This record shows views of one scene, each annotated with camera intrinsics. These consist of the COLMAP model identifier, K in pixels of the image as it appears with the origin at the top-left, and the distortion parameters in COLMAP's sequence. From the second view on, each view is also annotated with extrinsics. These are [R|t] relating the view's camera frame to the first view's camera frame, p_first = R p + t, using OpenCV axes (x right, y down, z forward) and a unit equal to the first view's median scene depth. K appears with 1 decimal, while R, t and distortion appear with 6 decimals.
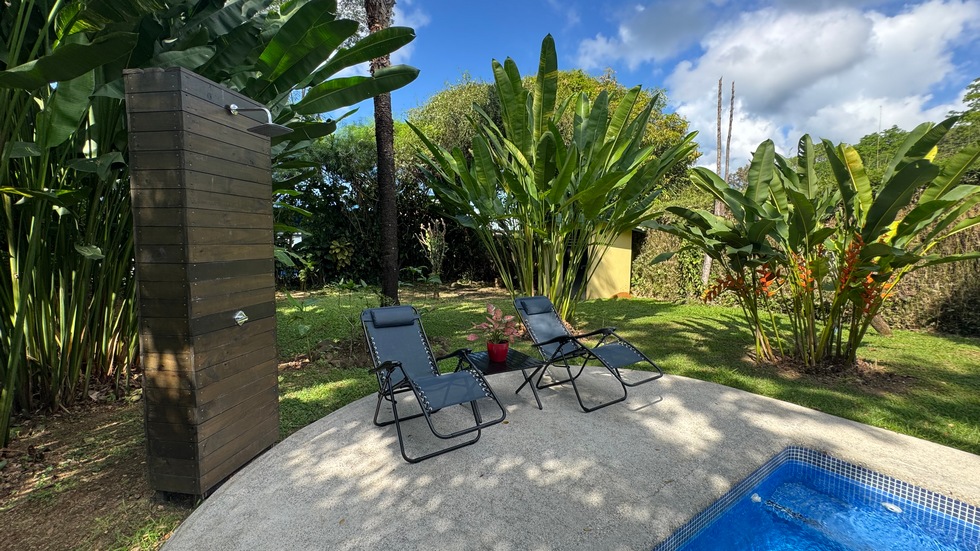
lens RADIAL K [[391.9, 0, 489.0], [0, 391.9, 278.7], [0, 0, 1]] dist [-0.002601, 0.000473]
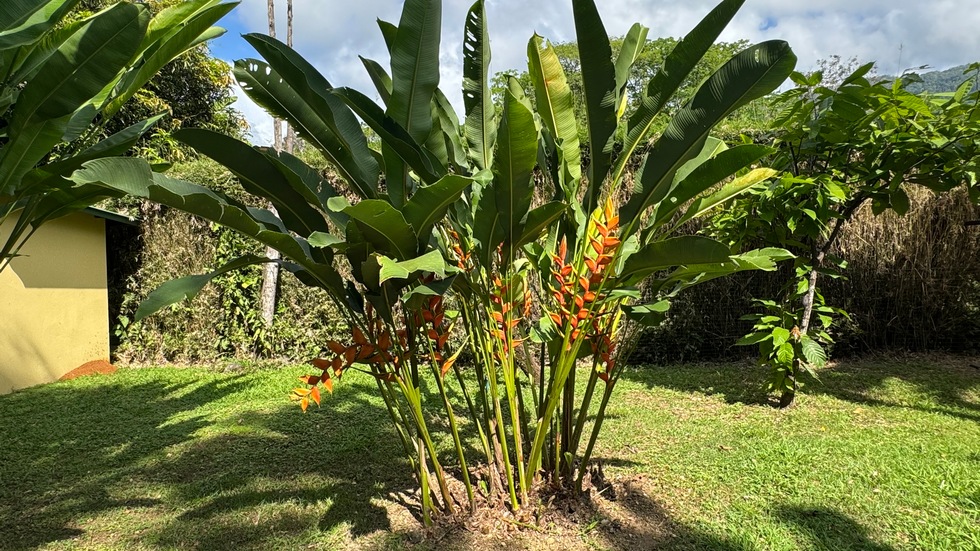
lens RADIAL K [[626.7, 0, 490.1], [0, 626.7, 277.8], [0, 0, 1]] dist [-0.002821, -0.000300]
pose [[0.641344, -0.049035, 0.765685, 0.112263], [0.081266, 0.996683, -0.004242, -0.021358], [-0.762937, 0.064945, 0.643202, 0.244702]]
